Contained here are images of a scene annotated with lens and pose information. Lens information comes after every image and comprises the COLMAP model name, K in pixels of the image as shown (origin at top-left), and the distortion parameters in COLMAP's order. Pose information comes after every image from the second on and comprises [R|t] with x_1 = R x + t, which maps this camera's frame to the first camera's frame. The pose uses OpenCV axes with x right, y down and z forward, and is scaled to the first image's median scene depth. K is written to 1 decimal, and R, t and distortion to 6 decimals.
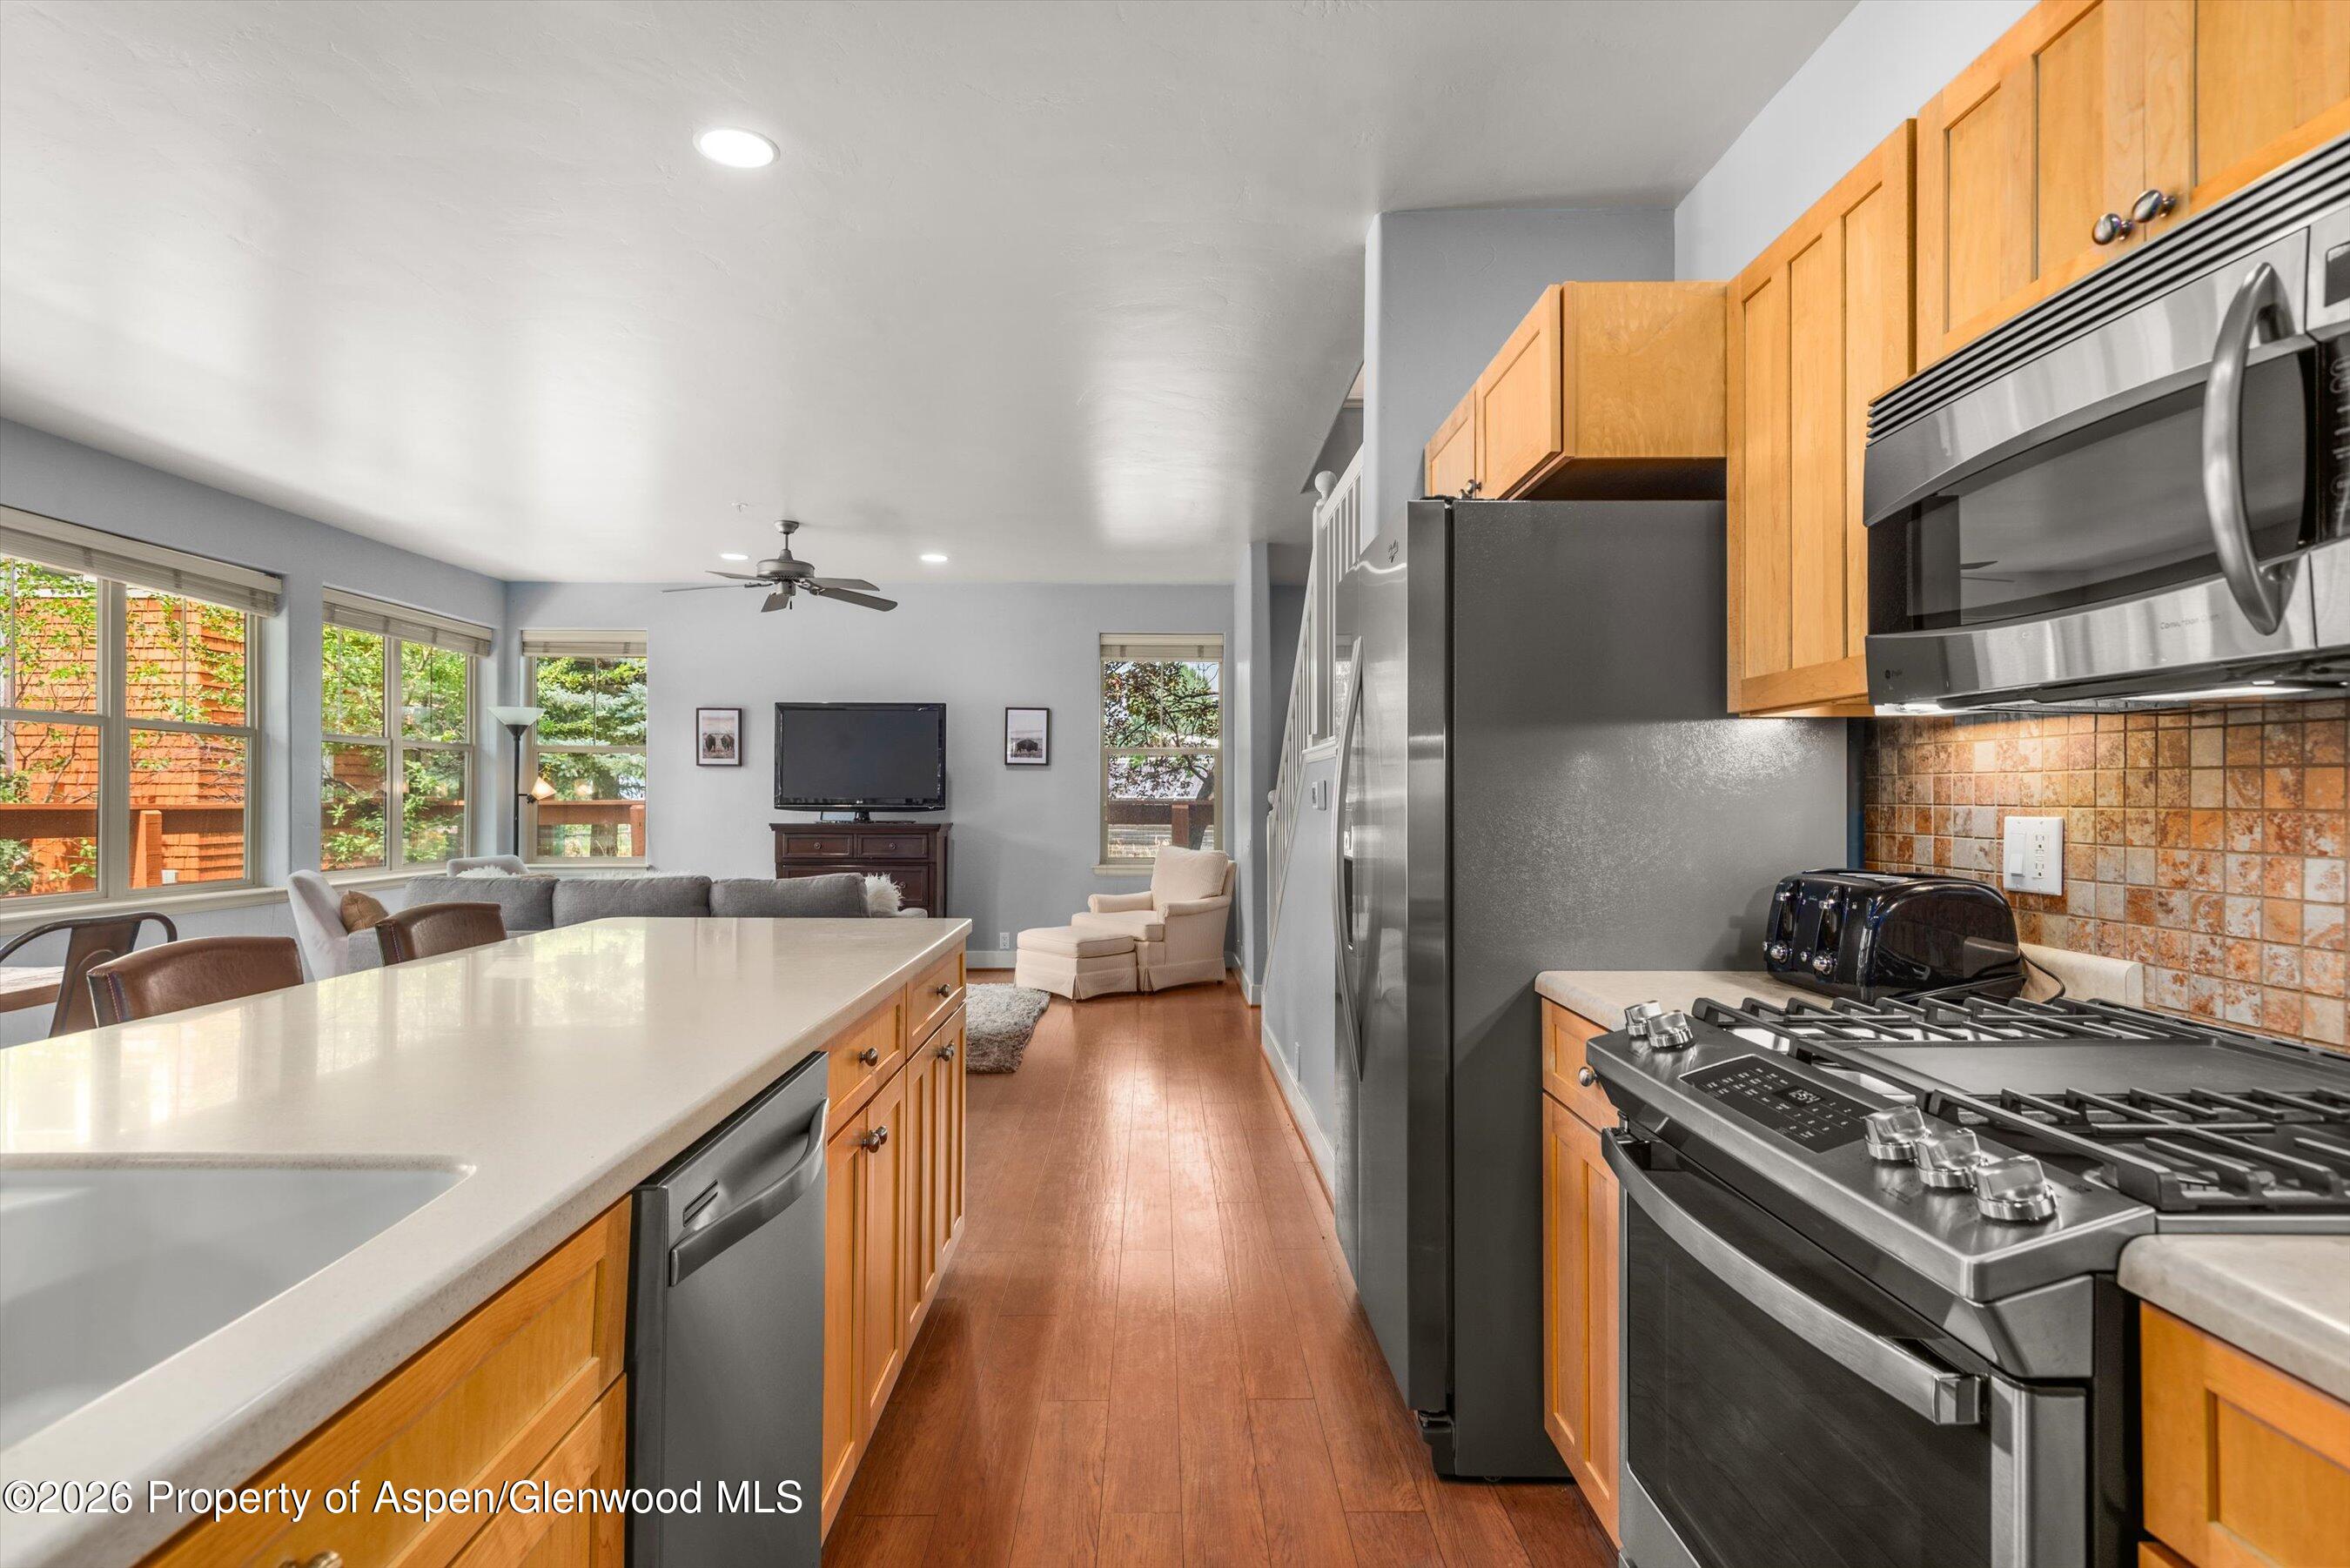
lens RADIAL K [[1233.5, 0, 1171.0], [0, 1233.5, 793.4], [0, 0, 1]] dist [0.014514, -0.001952]
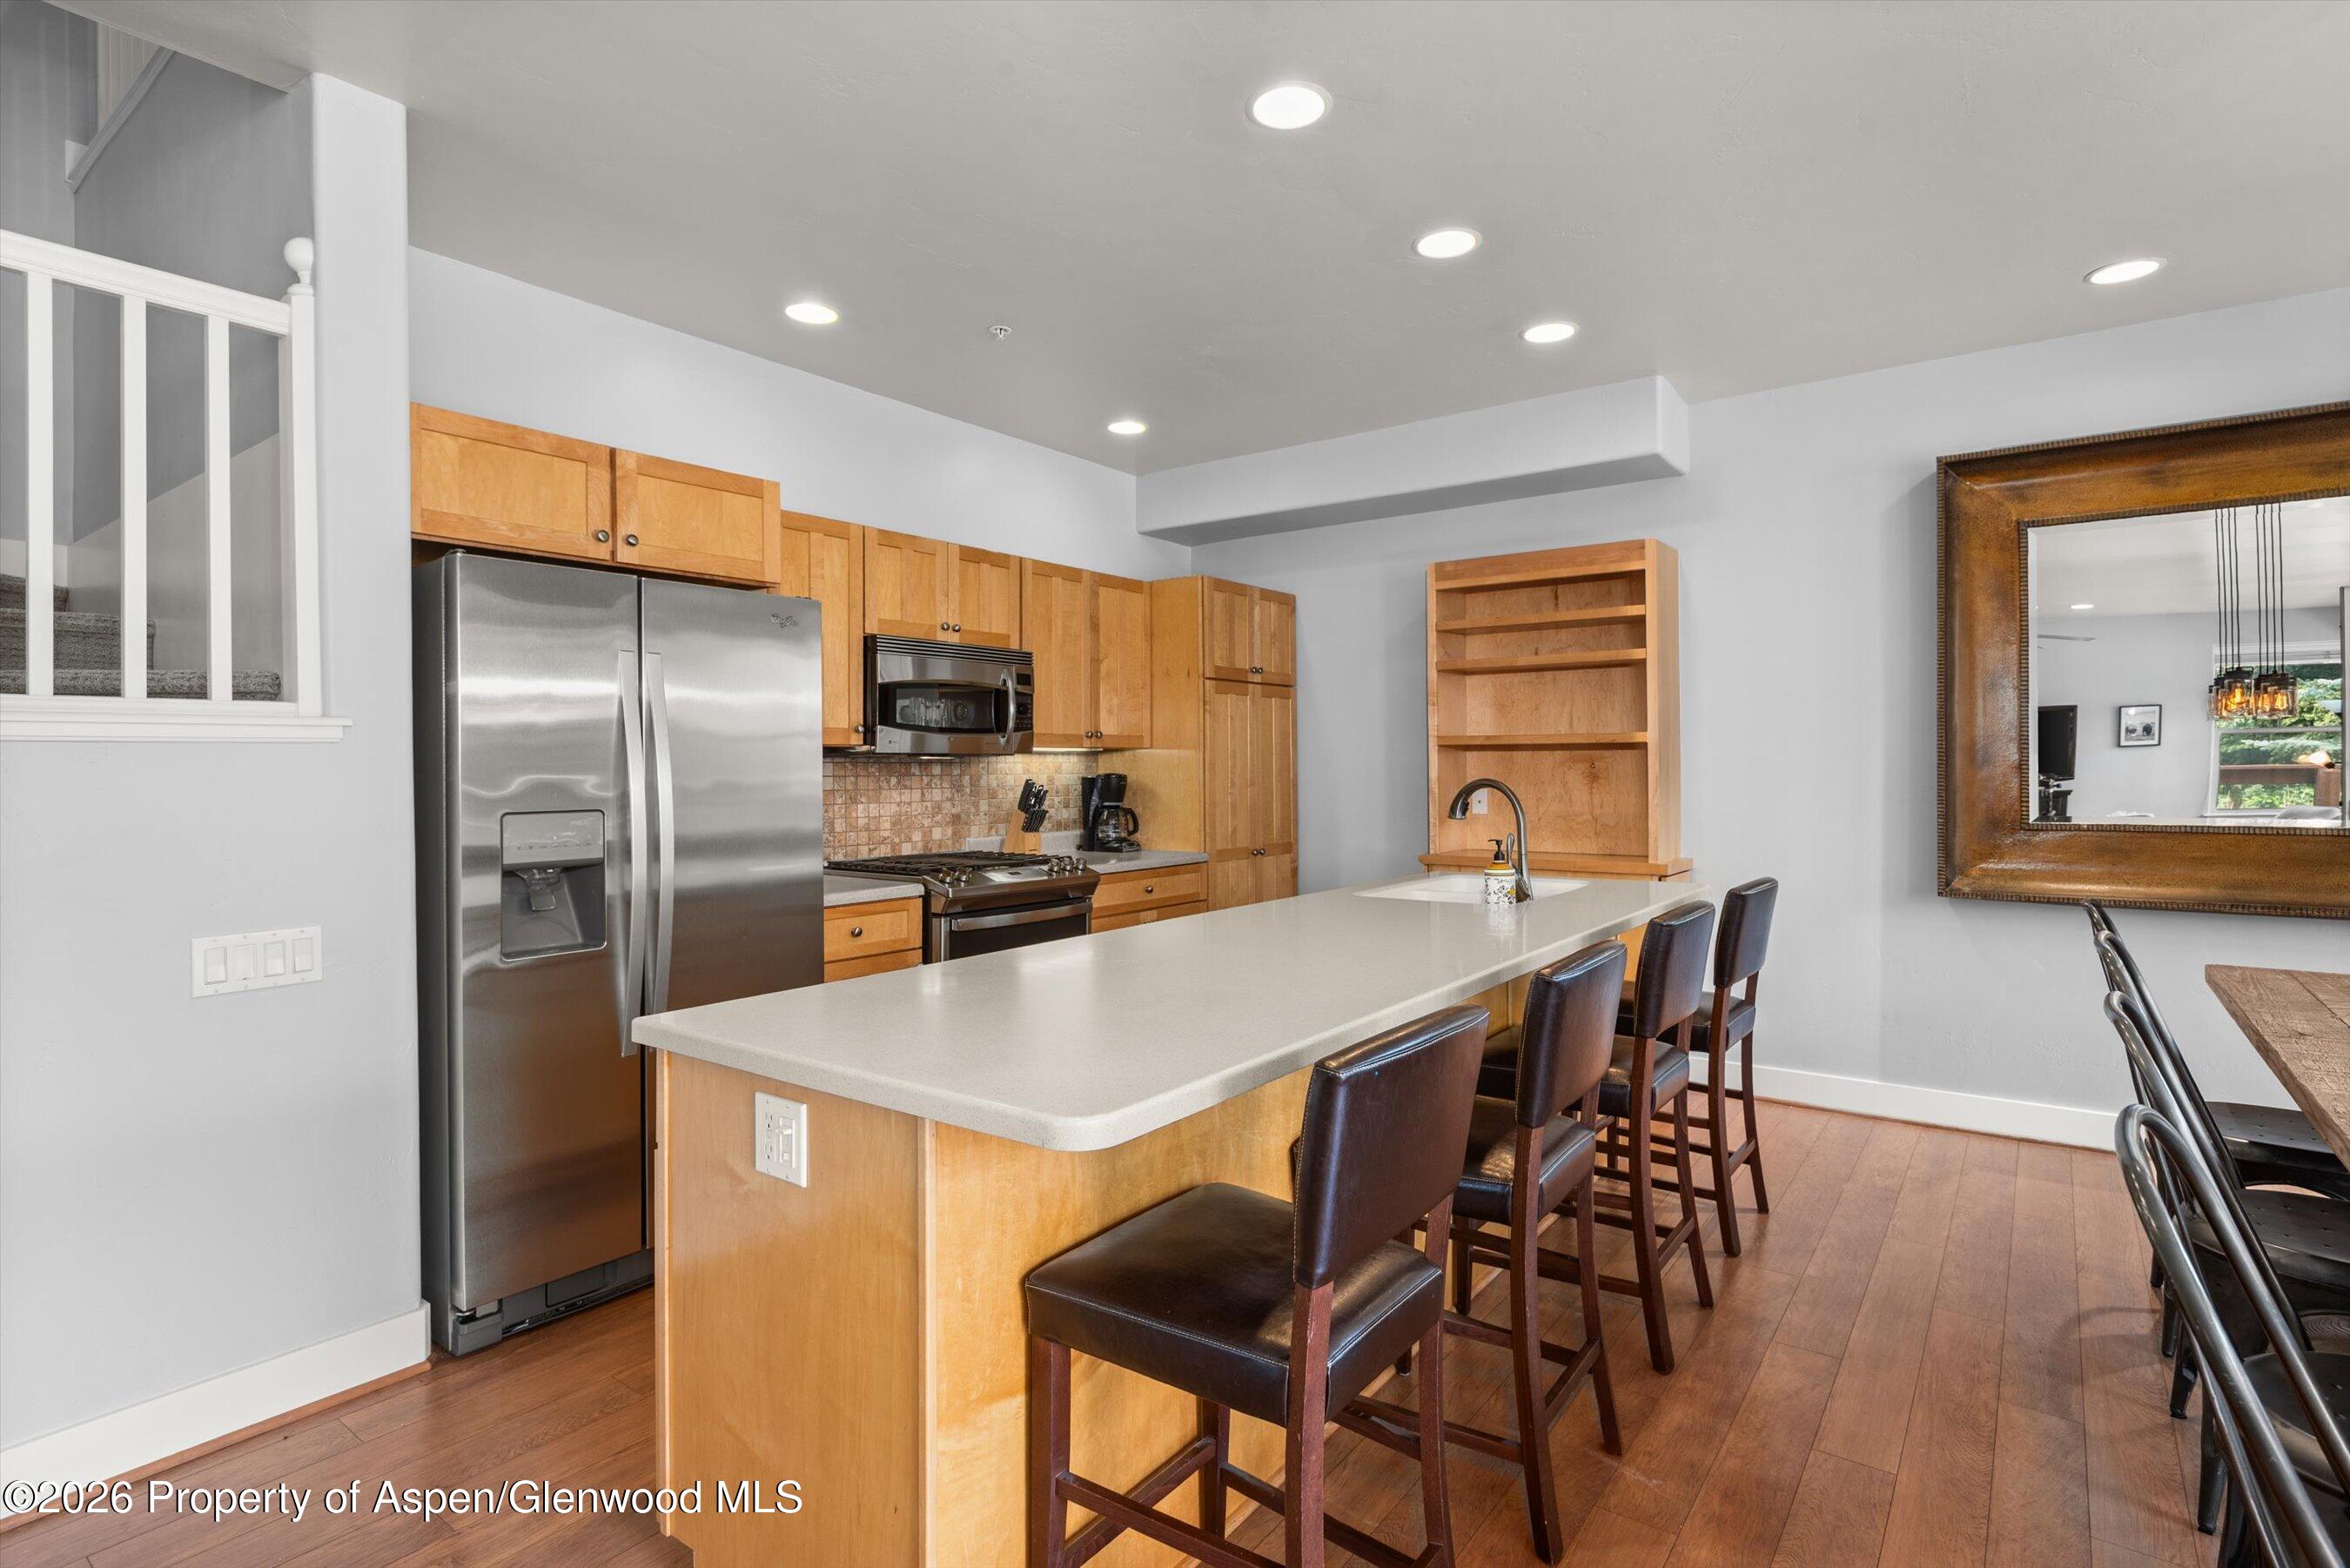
lens RADIAL K [[1140.1, 0, 1165.8], [0, 1140.1, 768.1], [0, 0, 1]] dist [-0.000089, -0.001733]
pose [[-0.789328, 0.005062, 0.613951, -0.339170], [0.005186, 0.999985, -0.001578, -0.007390], [-0.613950, 0.001938, -0.789343, 0.618307]]
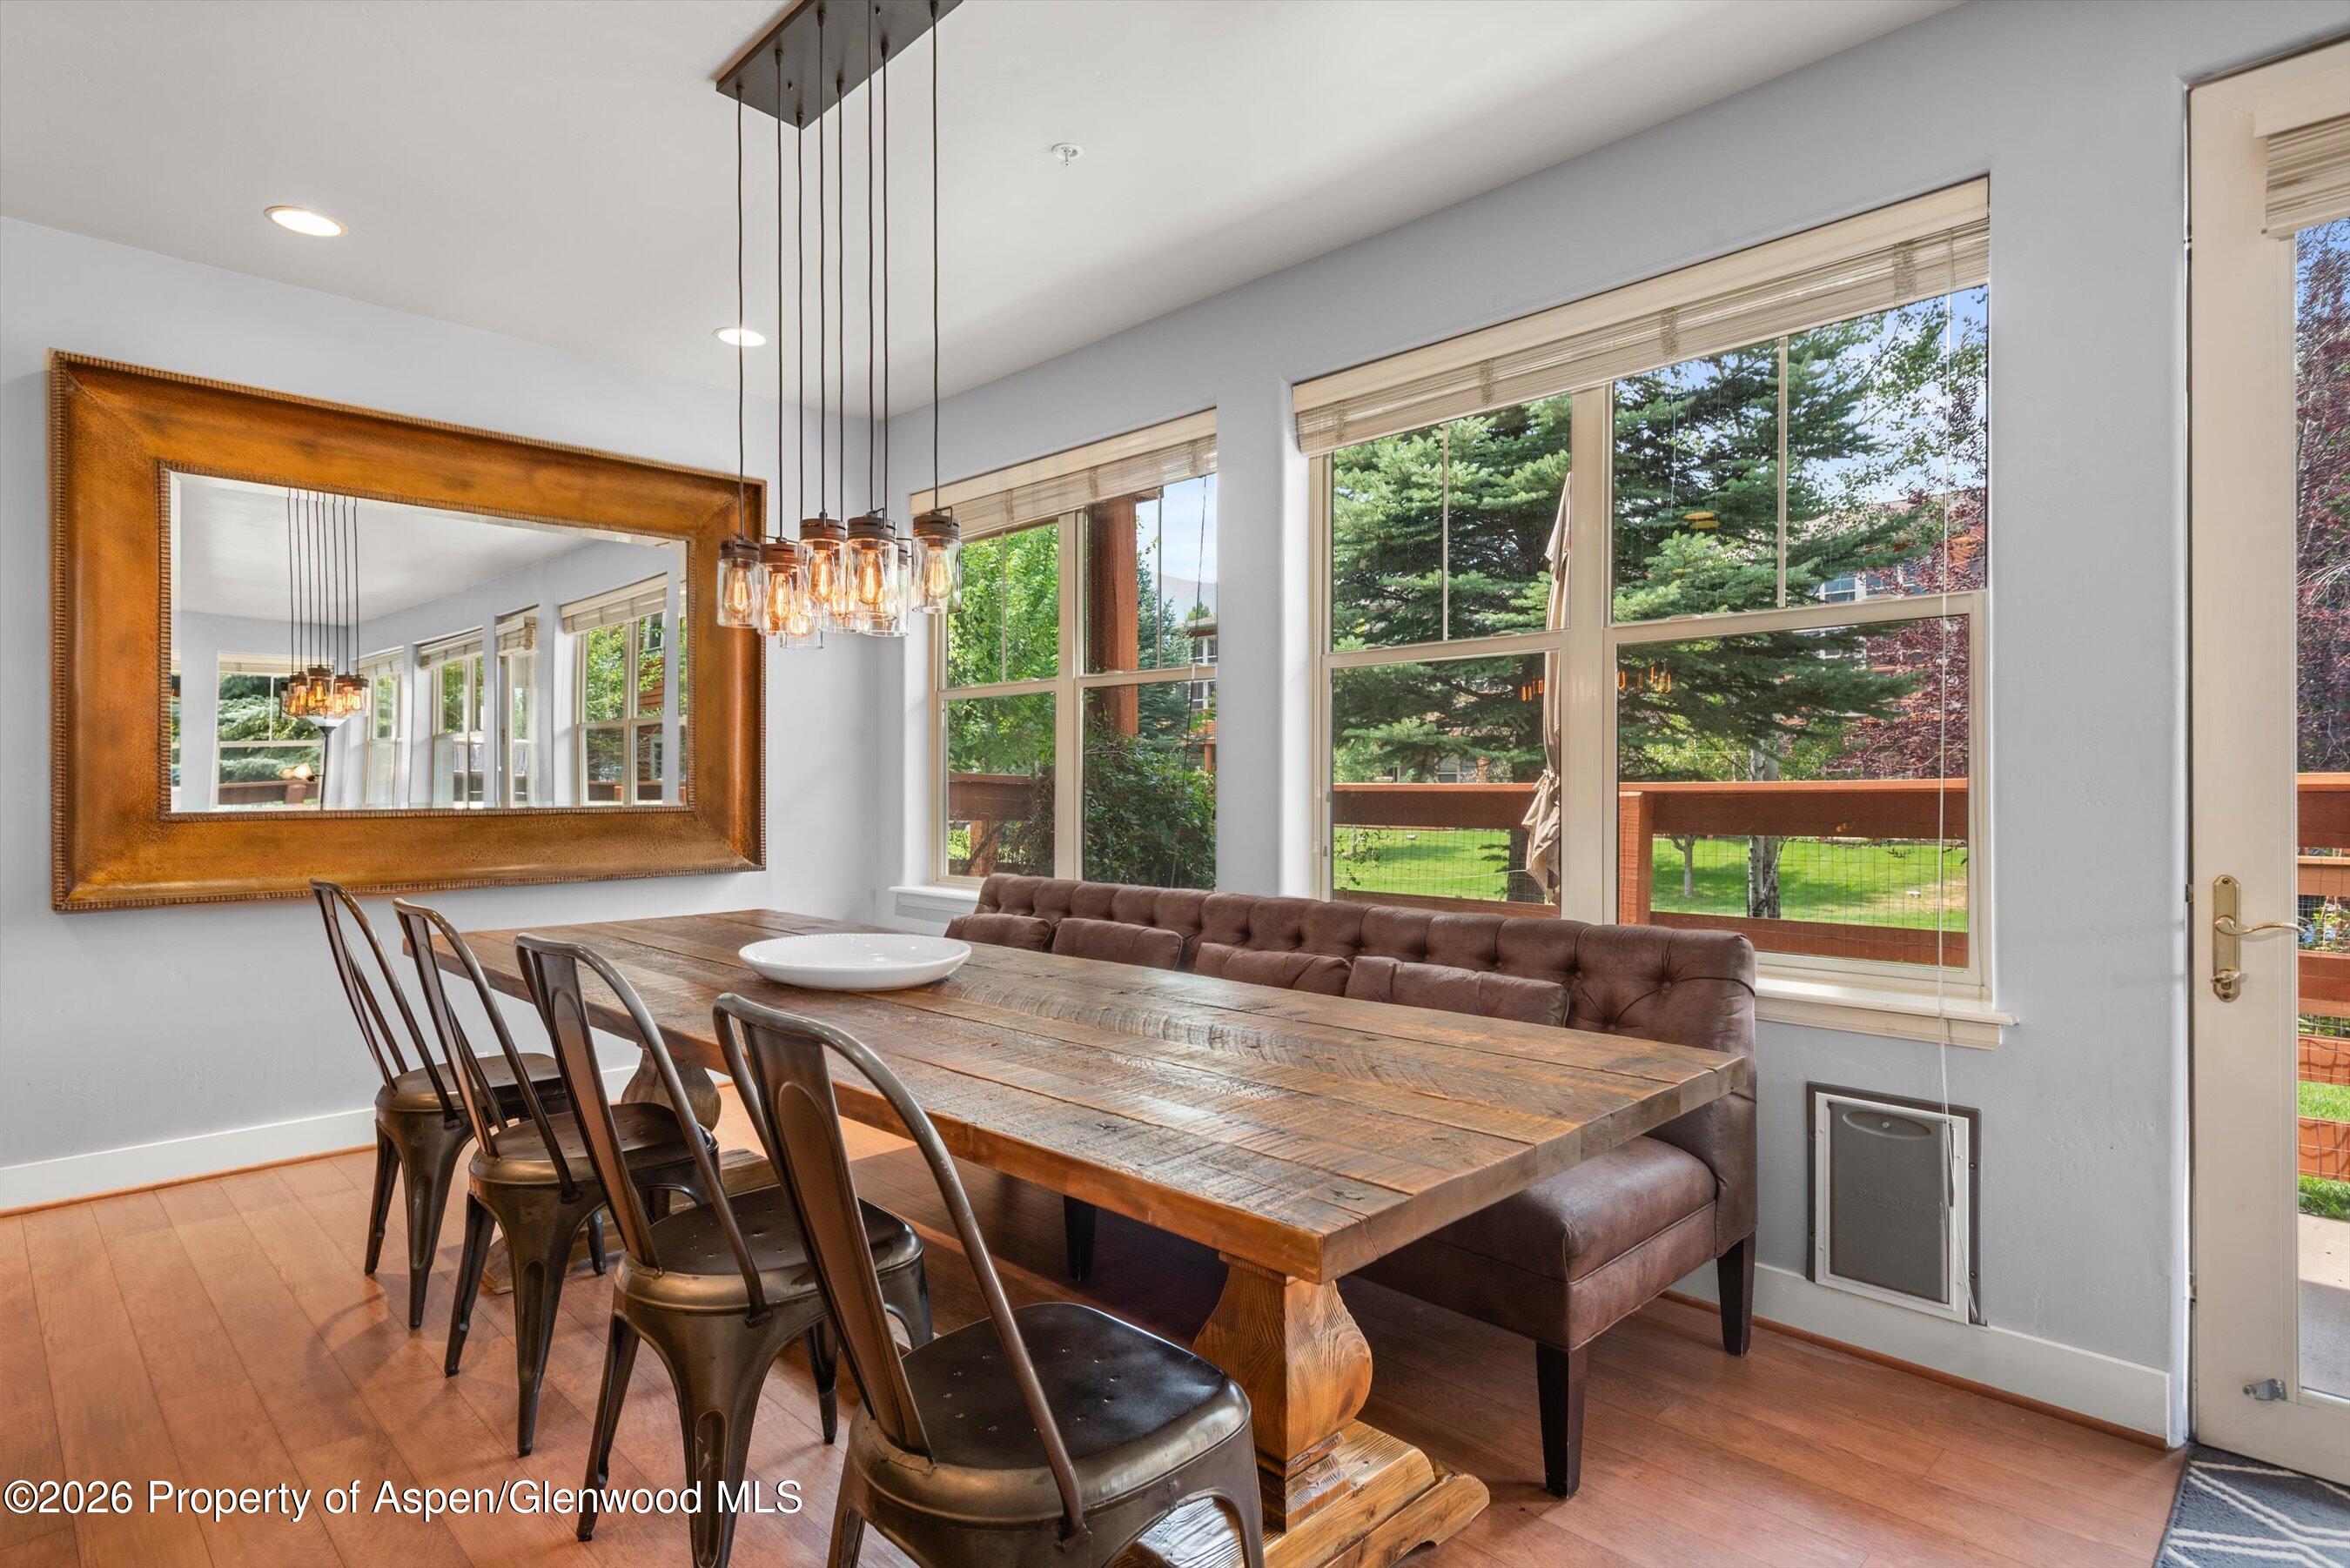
lens RADIAL K [[1233.5, 0, 1197.9], [0, 1233.5, 780.1], [0, 0, 1]] dist [0.014514, -0.001952]
pose [[-0.713060, -0.001323, -0.701102, -0.268045], [-0.000109, 0.999998, -0.001777, 0.008215], [0.701103, -0.001190, -0.713059, 0.592042]]
